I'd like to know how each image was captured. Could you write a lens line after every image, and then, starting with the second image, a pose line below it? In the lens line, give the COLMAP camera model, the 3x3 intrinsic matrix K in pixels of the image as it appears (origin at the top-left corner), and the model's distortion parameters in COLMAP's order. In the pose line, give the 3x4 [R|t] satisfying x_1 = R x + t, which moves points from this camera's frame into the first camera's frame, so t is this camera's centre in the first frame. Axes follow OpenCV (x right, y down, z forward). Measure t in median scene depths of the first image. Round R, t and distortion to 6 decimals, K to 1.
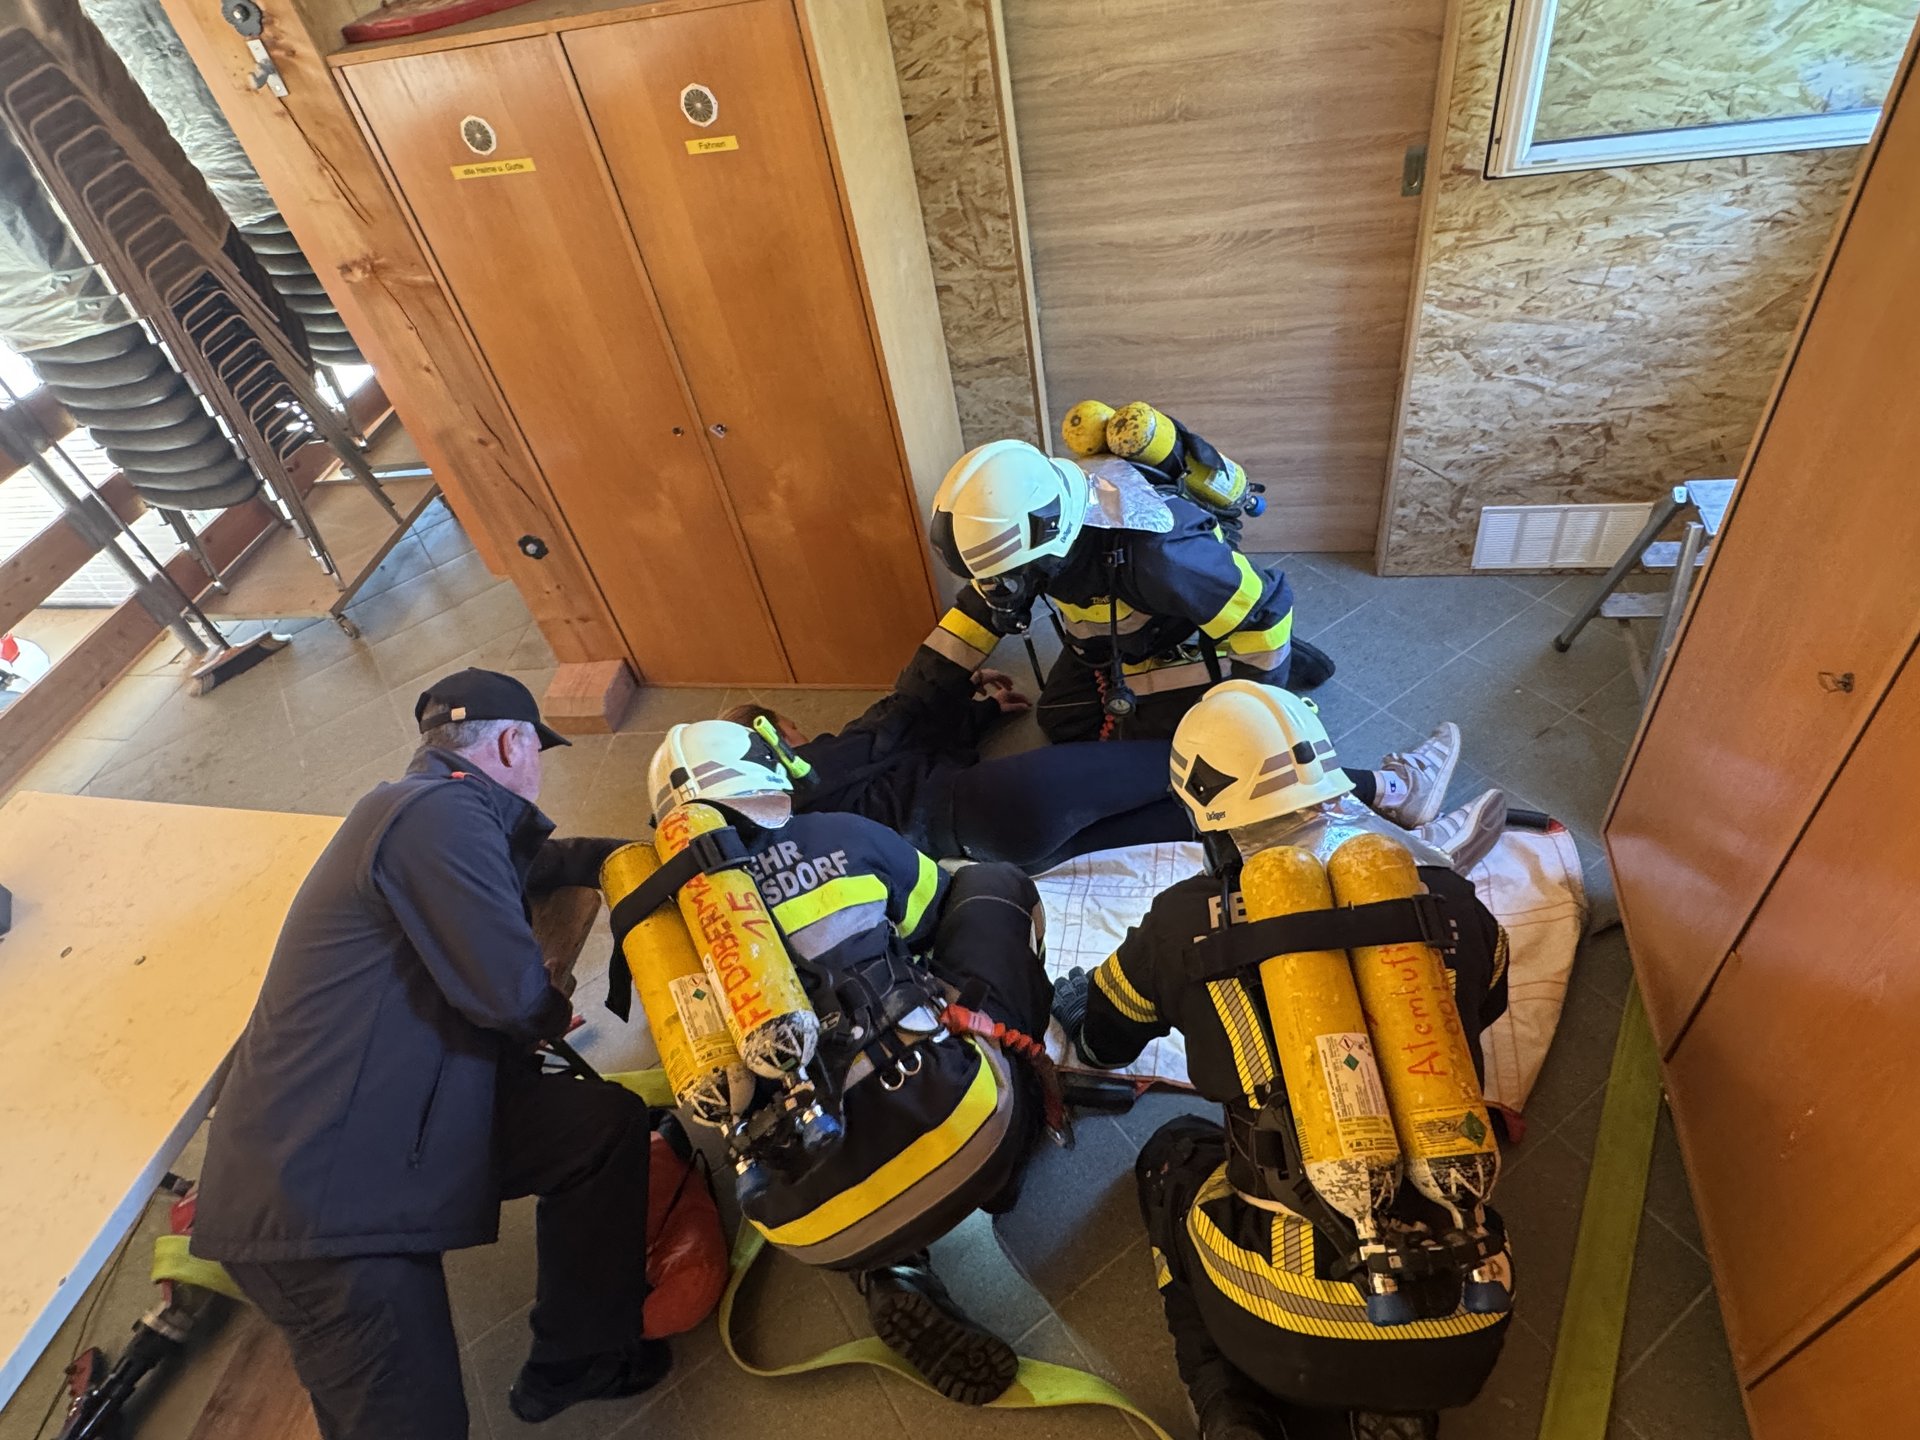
lens RADIAL K [[1098.3, 0, 956.3], [0, 1098.3, 718.3], [0, 0, 1]] dist [-0.010215, 0.008975]
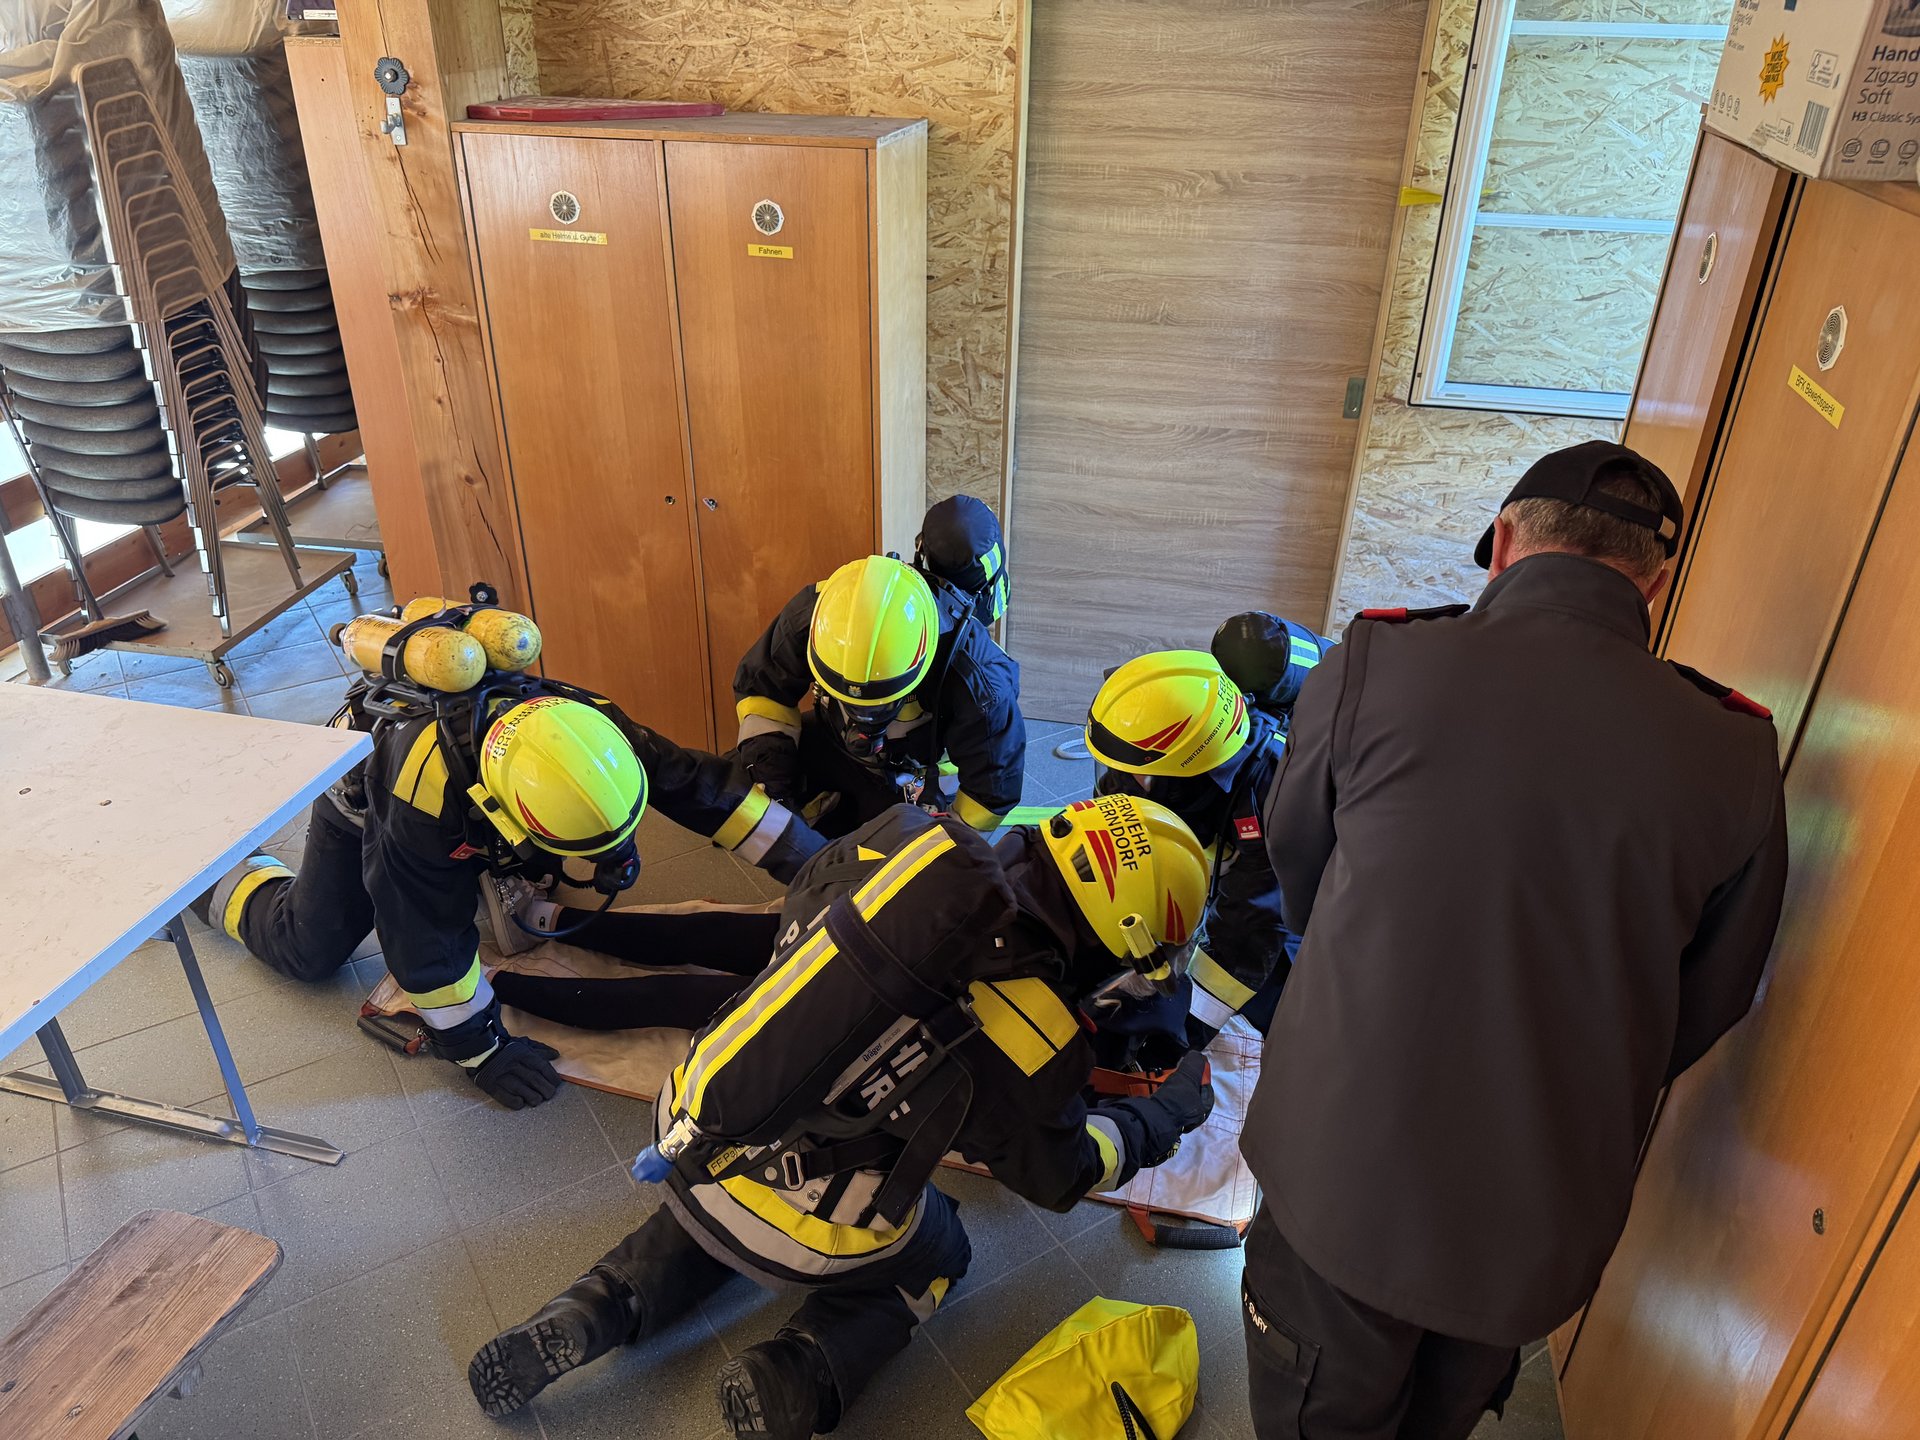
lens RADIAL K [[1375.0, 0, 947.1], [0, 1375.0, 727.7], [0, 0, 1]] dist [0.026567, -0.029263]
pose [[0.983603, 0.165071, 0.072647, -0.052028], [-0.139602, 0.951892, -0.272789, 0.283187], [-0.114182, 0.258174, 0.959327, -0.253344]]
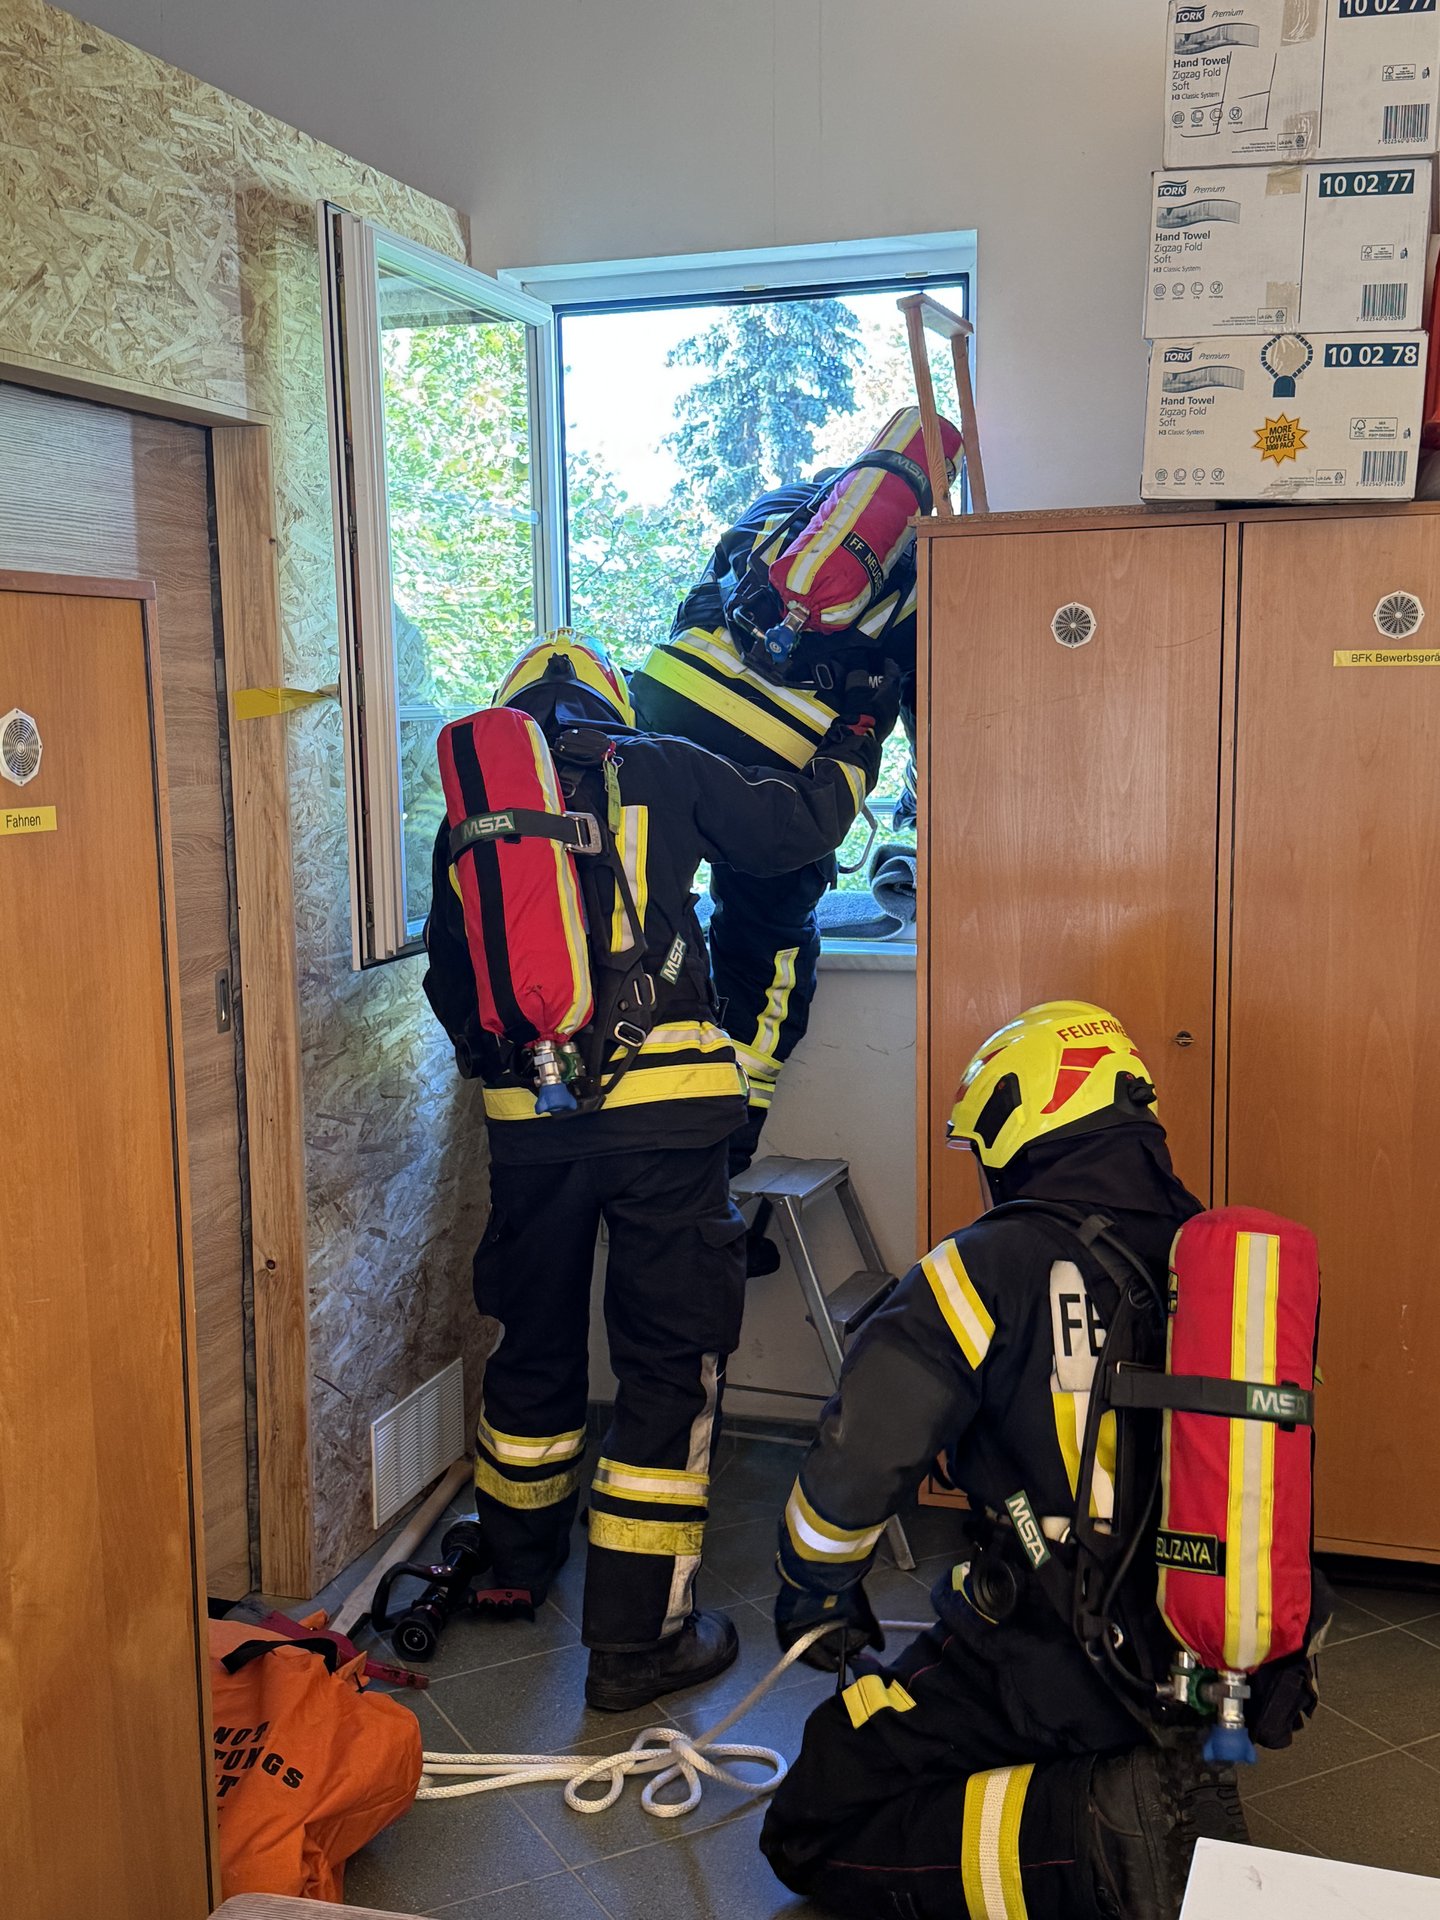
lens RADIAL K [[2118.0, 0, 716.1], [0, 2118.0, 962.9], [0, 0, 1]] dist [0.040240, 0.000000]
pose [[0.108750, 0.033237, 0.993513, -0.987458], [0.696539, 0.710515, -0.100013, -0.130724], [-0.709230, 0.702897, 0.054117, 0.647769]]
